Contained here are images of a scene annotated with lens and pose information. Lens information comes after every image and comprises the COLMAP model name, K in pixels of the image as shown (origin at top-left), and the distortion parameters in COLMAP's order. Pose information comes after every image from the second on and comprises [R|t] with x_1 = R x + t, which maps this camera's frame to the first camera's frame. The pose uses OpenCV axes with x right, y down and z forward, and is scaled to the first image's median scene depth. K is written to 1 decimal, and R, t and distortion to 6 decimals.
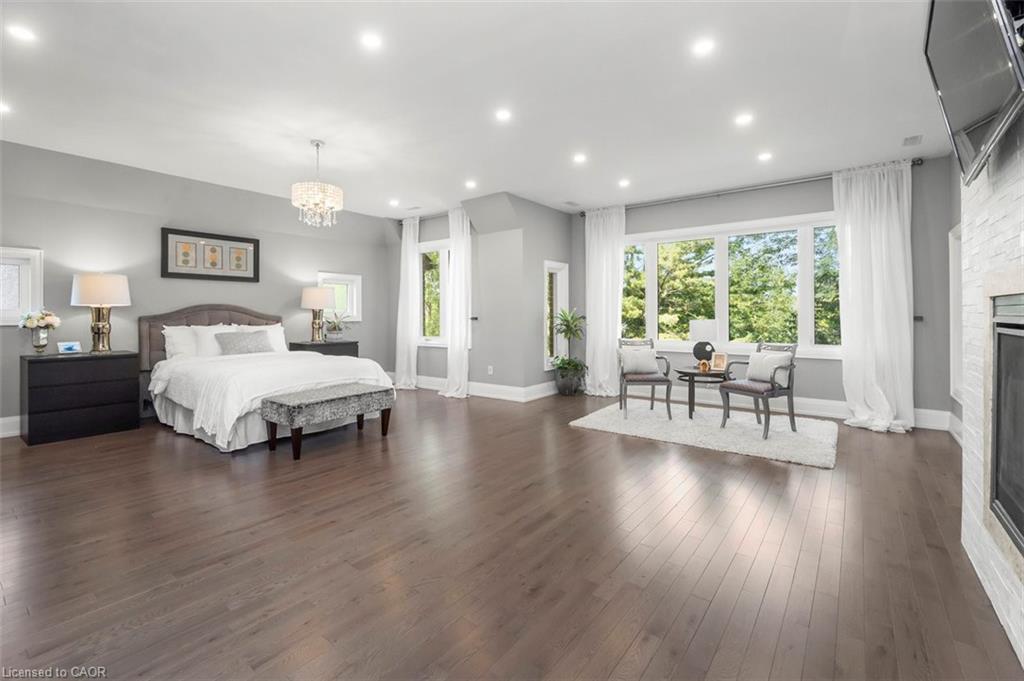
lens RADIAL K [[437.4, 0, 494.7], [0, 437.4, 316.8], [0, 0, 1]] dist [-0.008070, 0.001179]
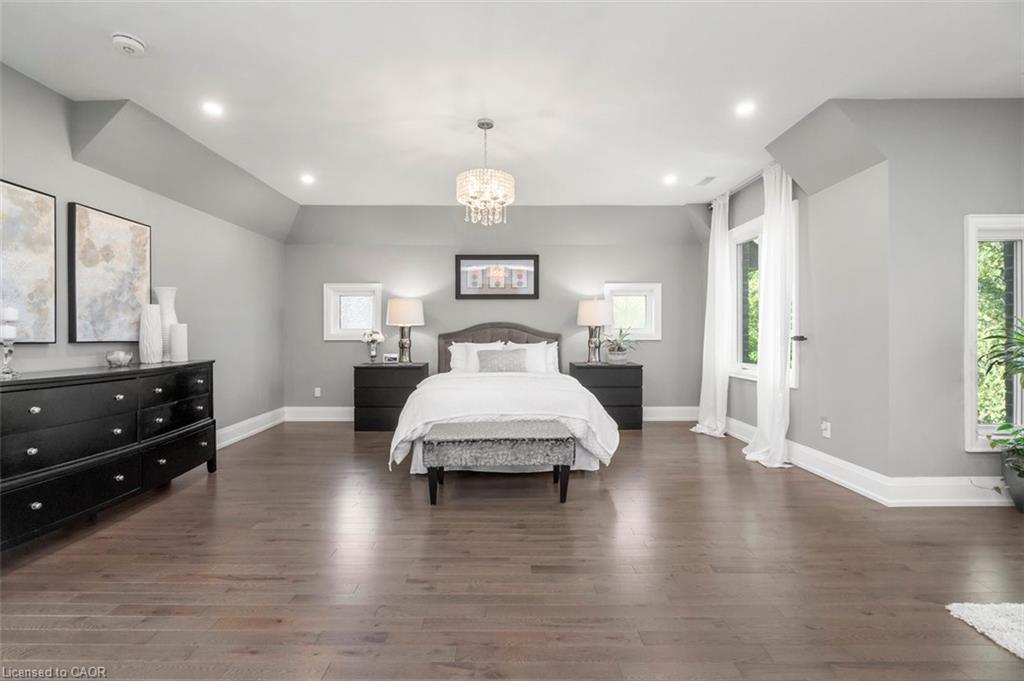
lens RADIAL K [[437.4, 0, 513.4], [0, 437.4, 332.4], [0, 0, 1]] dist [-0.008070, 0.001179]
pose [[0.635249, -0.001361, -0.772306, 0.172766], [-0.002089, 0.999992, -0.003481, -0.001164], [0.772305, 0.003825, 0.635241, 0.341055]]
